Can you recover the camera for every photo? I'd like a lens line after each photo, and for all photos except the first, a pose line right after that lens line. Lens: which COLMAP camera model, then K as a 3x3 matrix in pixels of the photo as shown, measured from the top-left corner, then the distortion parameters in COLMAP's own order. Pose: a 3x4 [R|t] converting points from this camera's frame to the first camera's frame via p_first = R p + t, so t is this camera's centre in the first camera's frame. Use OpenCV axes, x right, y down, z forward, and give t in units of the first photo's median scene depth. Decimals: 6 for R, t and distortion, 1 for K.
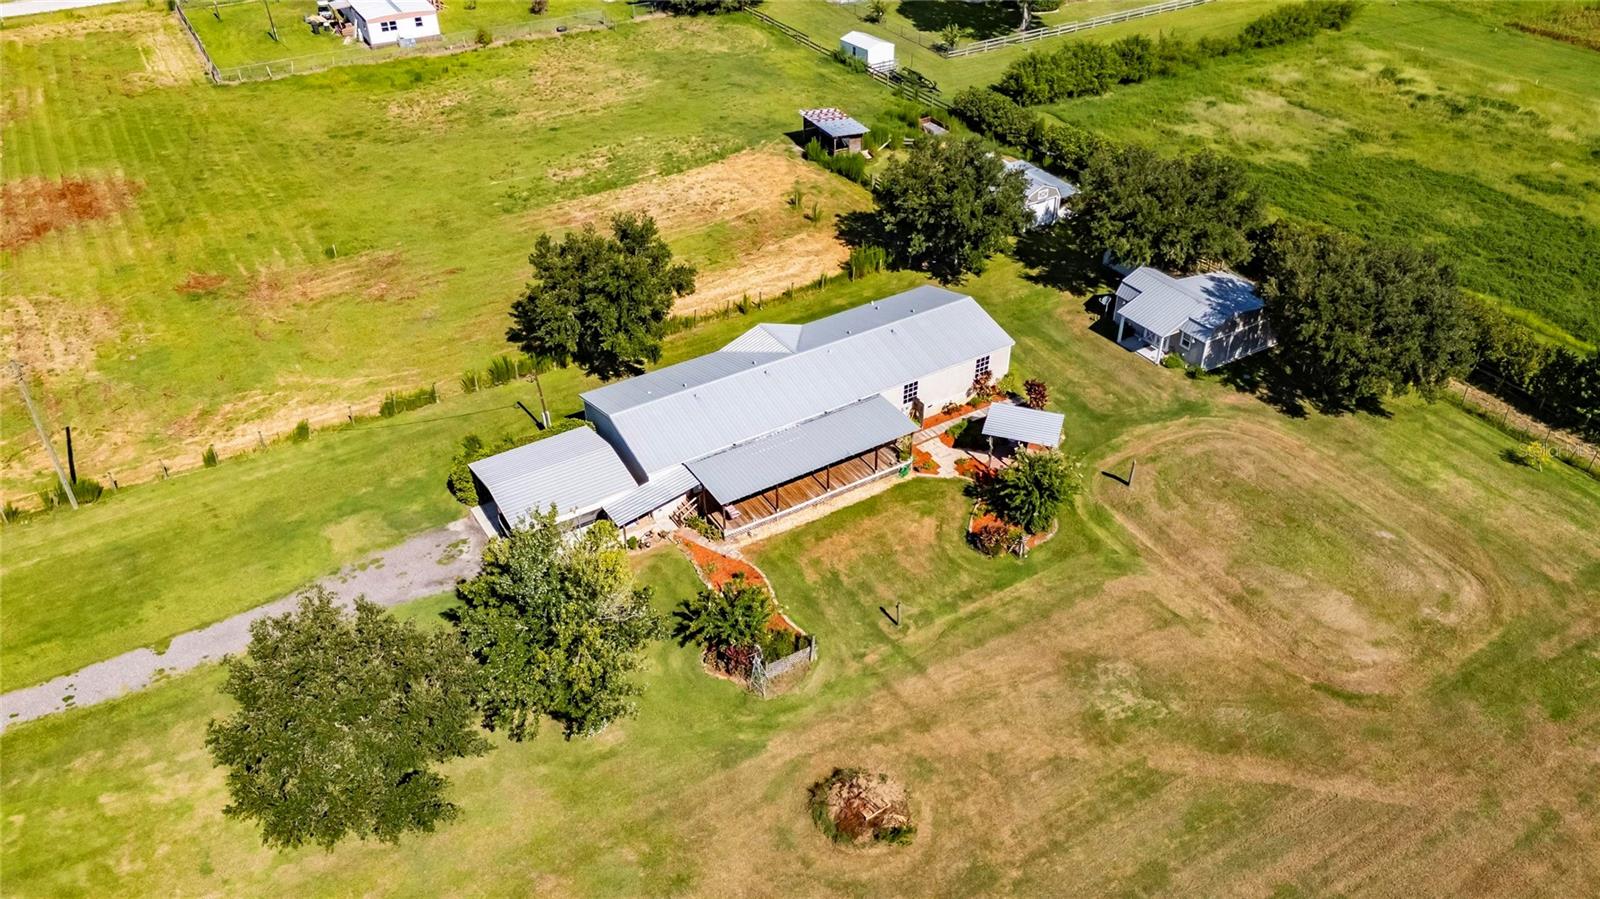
lens RADIAL K [[1197.5, 0, 800.0], [0, 1197.5, 449.5], [0, 0, 1]] dist [0.034415, -0.000170]
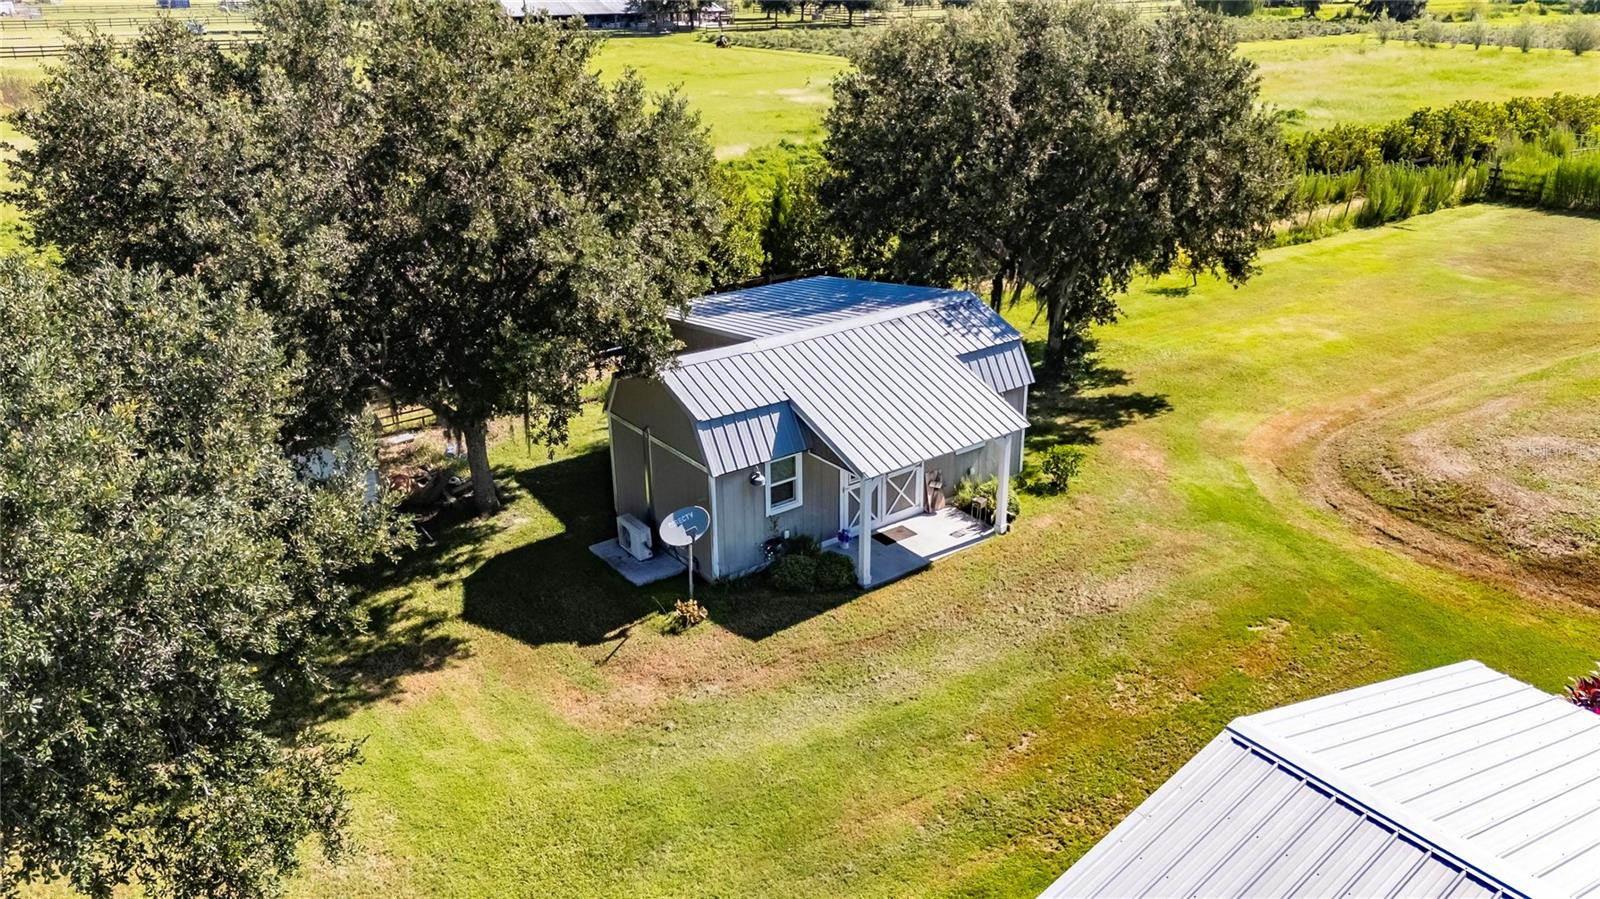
lens RADIAL K [[1197.5, 0, 800.0], [0, 1197.5, 449.5], [0, 0, 1]] dist [0.034415, -0.000170]
pose [[-0.061608, -0.385492, 0.920652, 0.037267], [0.587414, 0.731736, 0.345698, -0.213913], [-0.806938, 0.562102, 0.181363, 0.964450]]
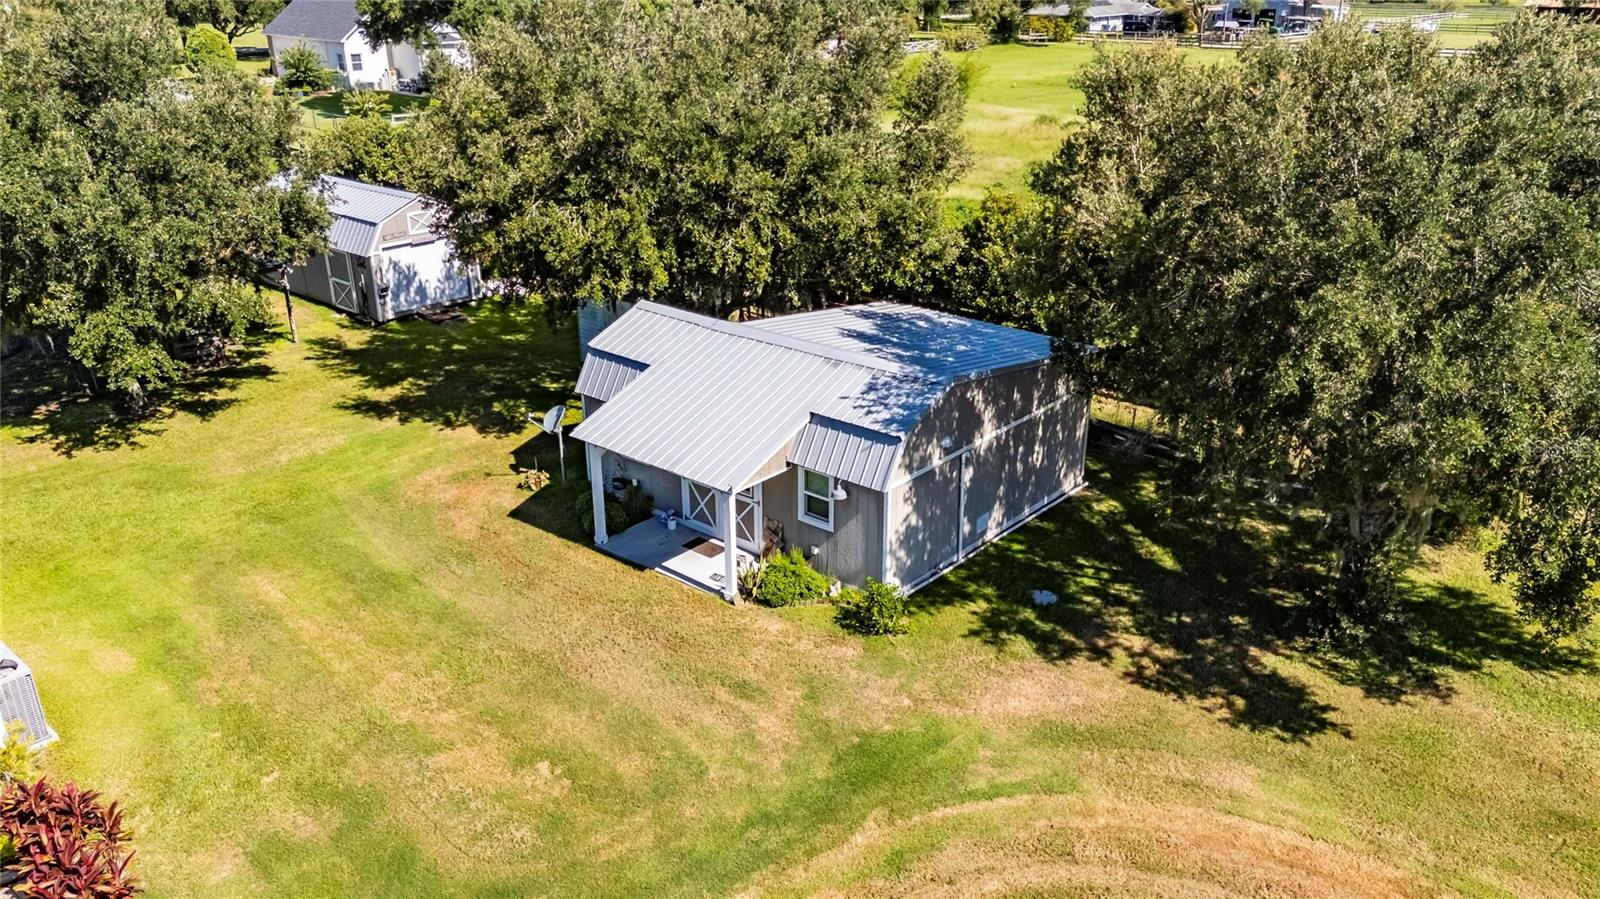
lens RADIAL K [[1169.9, 0, 774.8], [0, 1169.9, 452.8], [0, 0, 1]] dist [0.025951, -0.001987]
pose [[0.958369, -0.116451, 0.260708, 0.240117], [0.171452, 0.964823, -0.199300, -0.048492], [-0.228329, 0.235702, 0.944622, 0.736760]]
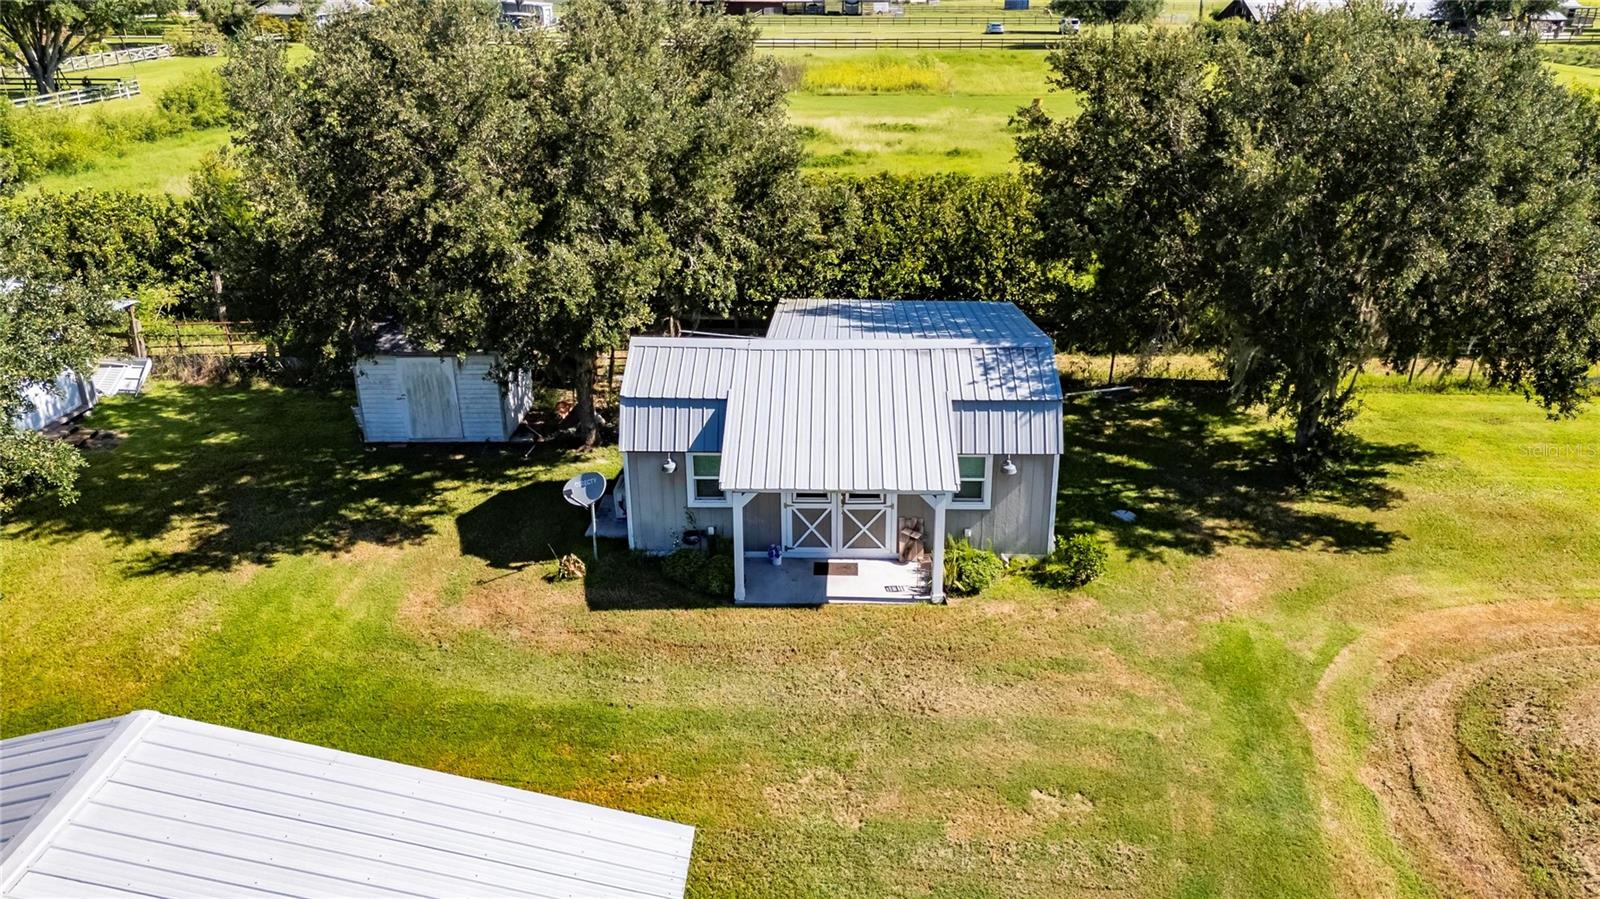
lens RADIAL K [[1197.5, 0, 800.0], [0, 1197.5, 449.5], [0, 0, 1]] dist [0.034415, -0.000170]
pose [[0.569109, -0.317147, 0.758639, 0.090724], [0.481788, 0.876274, 0.004900, -0.114456], [-0.666330, 0.362715, 0.651493, 0.827191]]
